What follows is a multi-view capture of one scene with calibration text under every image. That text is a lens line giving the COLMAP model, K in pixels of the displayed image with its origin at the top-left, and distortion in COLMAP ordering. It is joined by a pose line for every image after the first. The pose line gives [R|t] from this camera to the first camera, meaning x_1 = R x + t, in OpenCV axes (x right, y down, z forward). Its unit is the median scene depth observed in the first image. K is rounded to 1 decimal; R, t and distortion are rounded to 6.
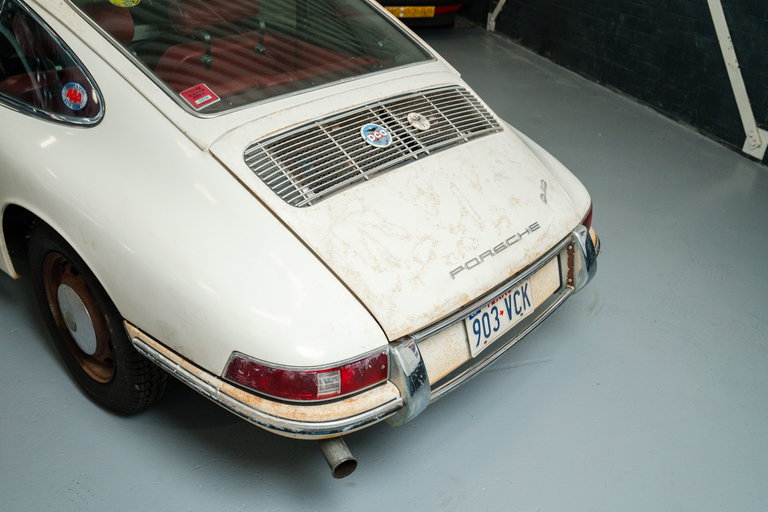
lens RADIAL K [[674.3, 0, 390.6], [0, 674.3, 261.1], [0, 0, 1]] dist [0.007844, 0.000860]
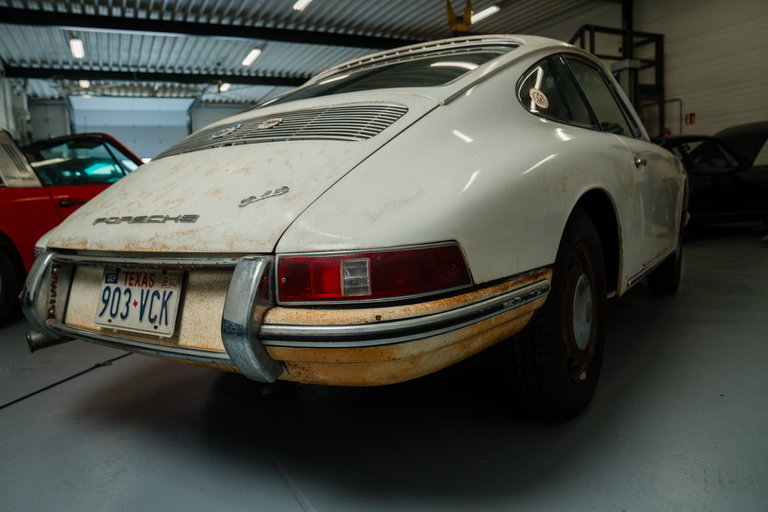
lens RADIAL K [[571.1, 0, 384.1], [0, 571.1, 256.3], [0, 0, 1]] dist [-0.064838, 0.009382]
pose [[0.141320, 0.060541, -0.988111, 0.912737], [-0.449787, 0.893084, -0.009610, -0.109632], [0.881885, 0.445797, 0.153441, 1.164635]]
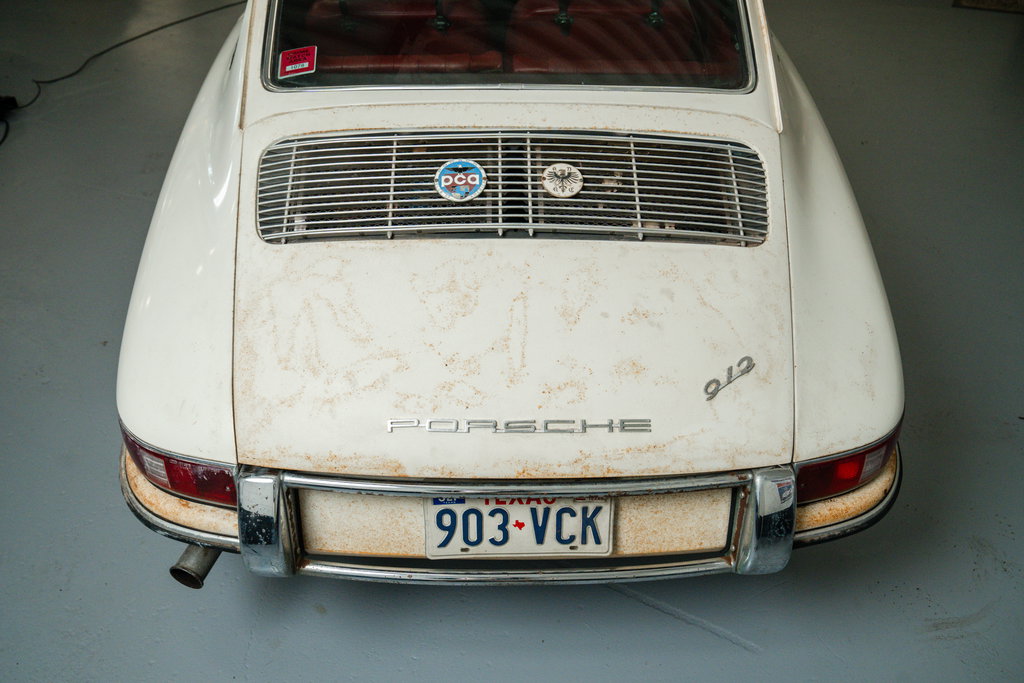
lens RADIAL K [[828.5, 0, 510.4], [0, 828.5, 336.1], [0, 0, 1]] dist [-0.048540, 0.029801]
pose [[0.683926, 0.417247, -0.598457, 0.541359], [-0.354361, 0.907033, 0.227418, -0.245666], [0.637710, 0.056532, 0.768200, 0.430603]]
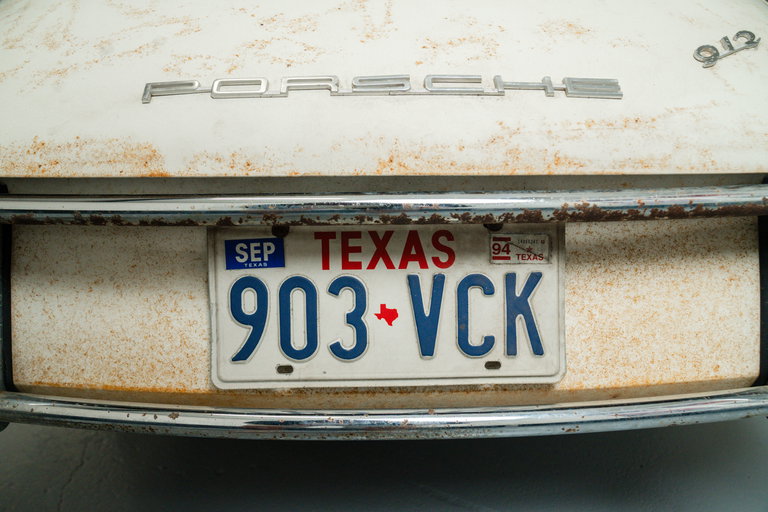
lens RADIAL K [[518.5, 0, 381.4], [0, 518.5, 249.4], [0, 0, 1]] dist [-0.083906, 0.018804]
pose [[0.667961, 0.173560, -0.723675, 0.340848], [-0.341948, 0.935272, -0.091315, 0.072812], [0.660984, 0.308454, 0.684073, 0.842179]]
